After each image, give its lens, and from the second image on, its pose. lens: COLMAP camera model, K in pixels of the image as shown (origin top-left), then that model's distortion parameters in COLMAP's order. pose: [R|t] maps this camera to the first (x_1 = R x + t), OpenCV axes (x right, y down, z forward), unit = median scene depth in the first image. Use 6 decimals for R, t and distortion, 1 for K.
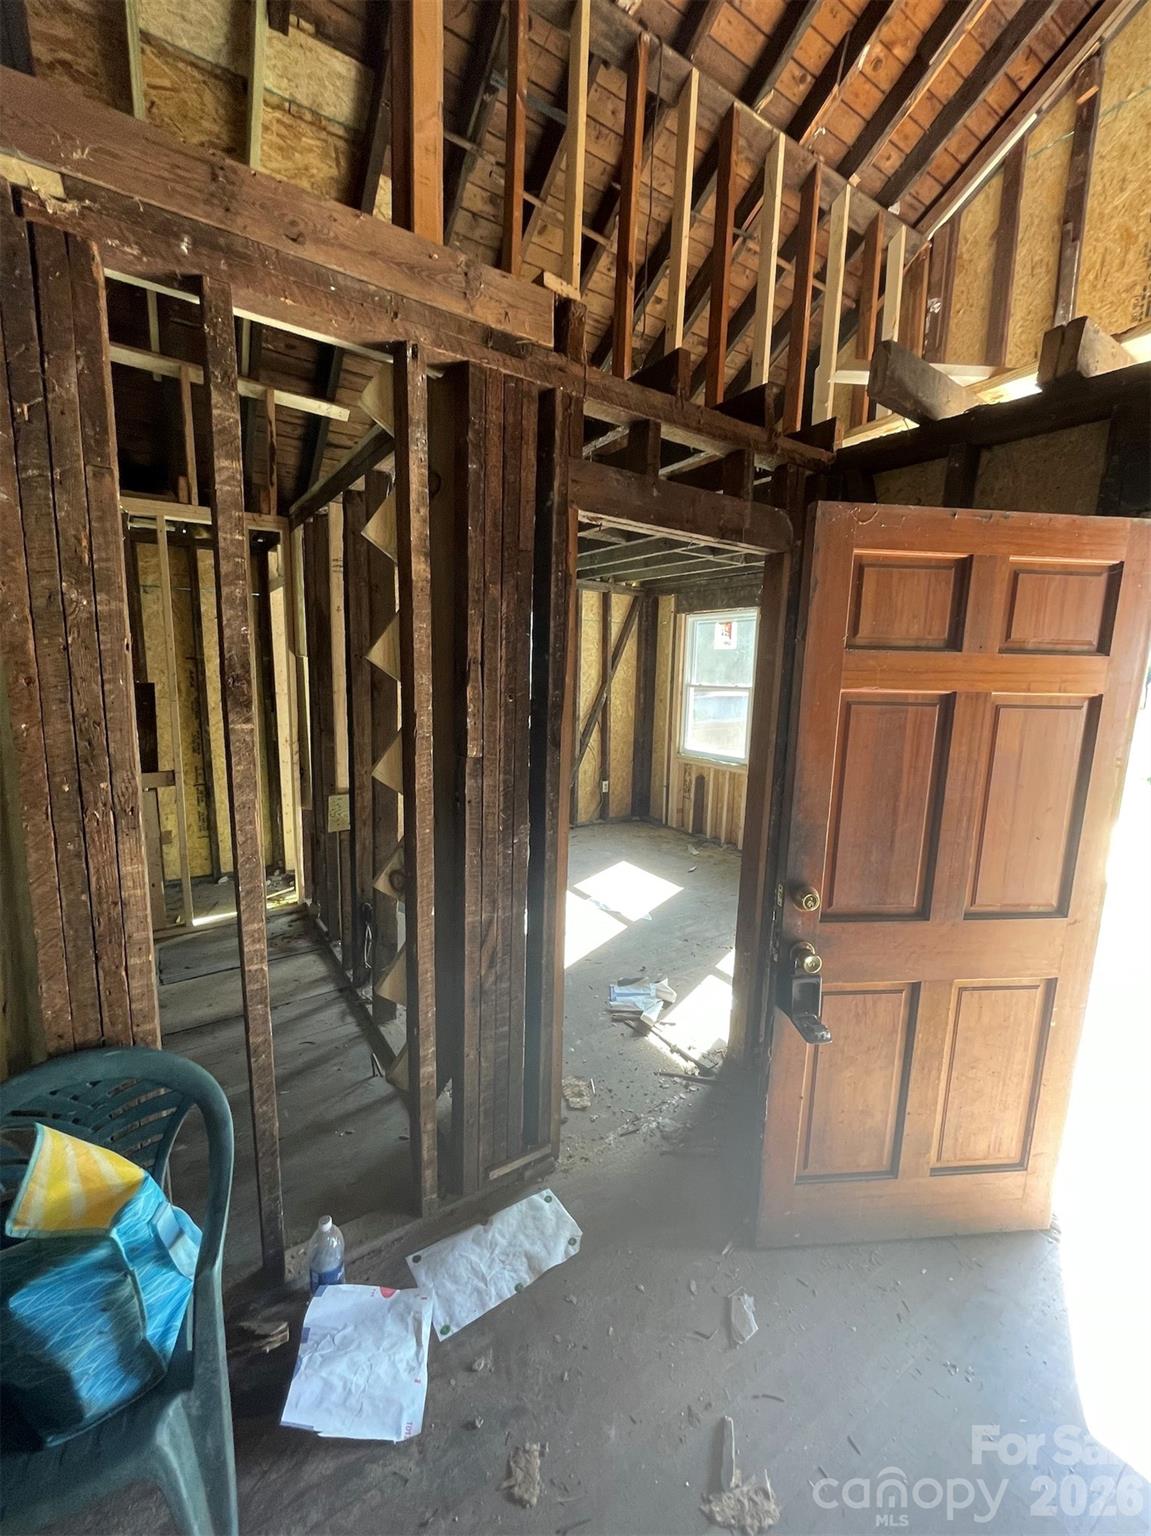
lens RADIAL K [[621.4, 0, 577.7], [0, 621.4, 769.2], [0, 0, 1]] dist [-0.001928, 0.000580]
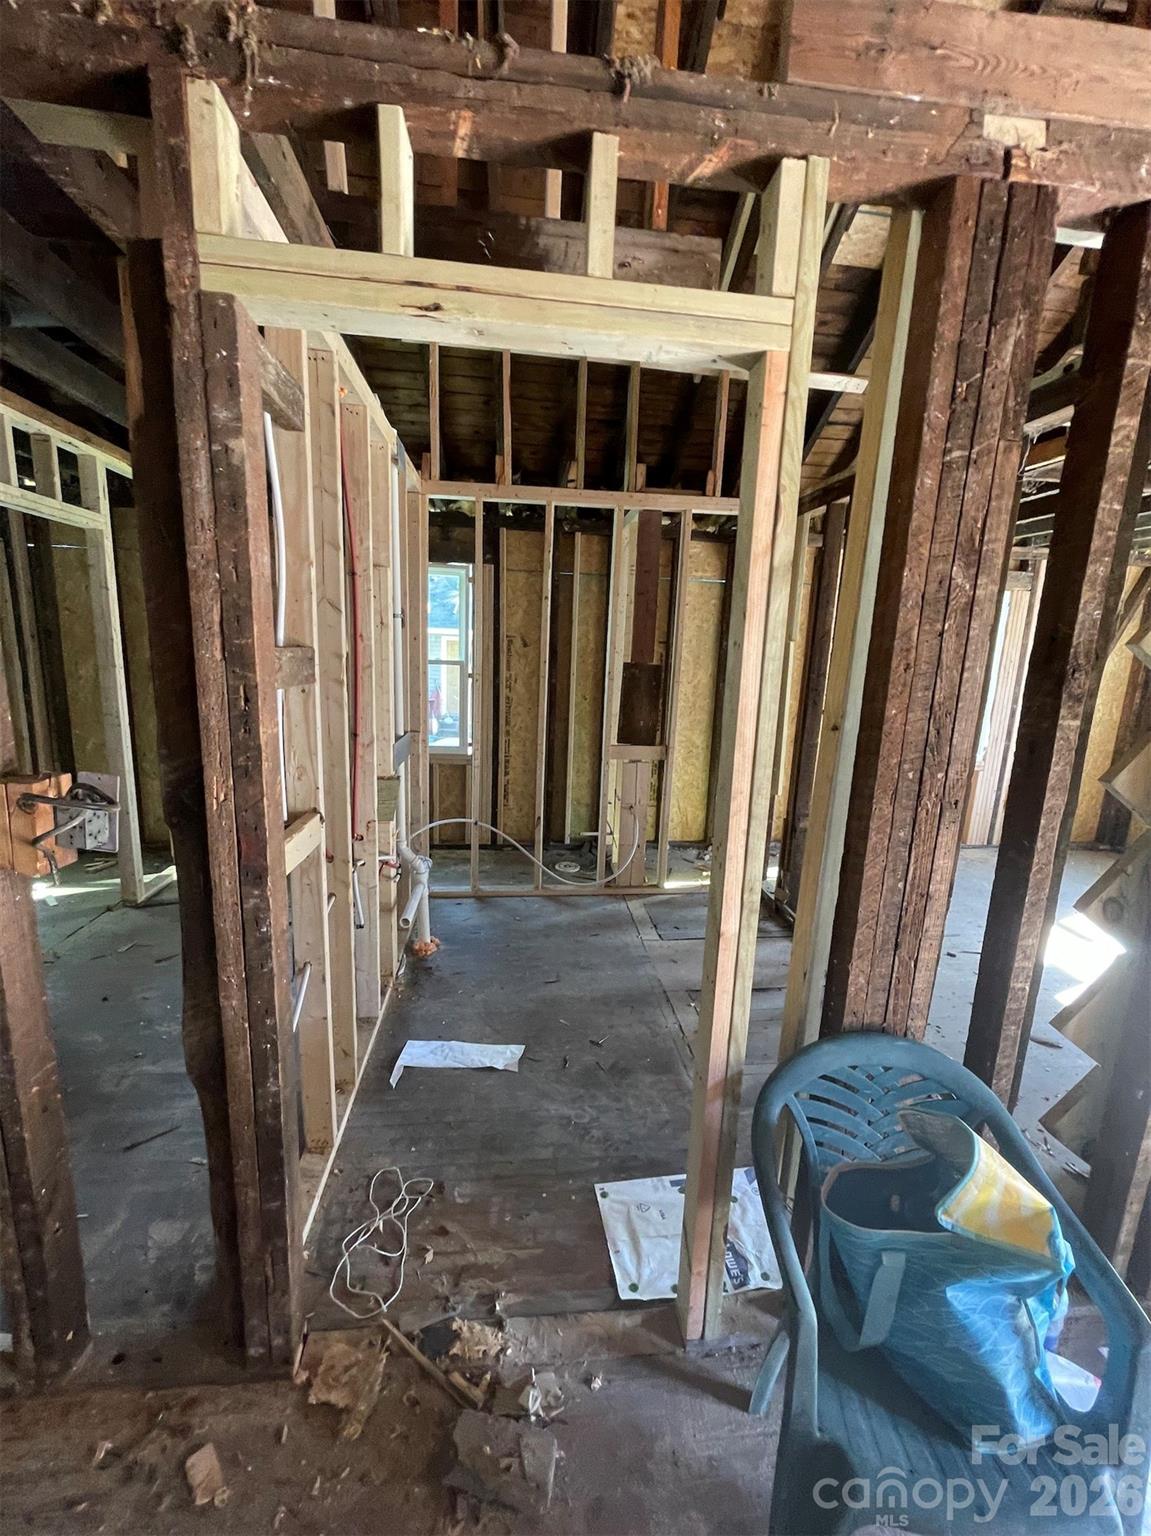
lens RADIAL K [[621.4, 0, 577.7], [0, 621.4, 769.2], [0, 0, 1]] dist [-0.001928, 0.000580]
pose [[0.881668, 0.102539, -0.460594, -0.834695], [-0.091560, 0.994728, 0.046185, 0.023011], [0.462902, 0.001452, 0.886408, -0.130021]]
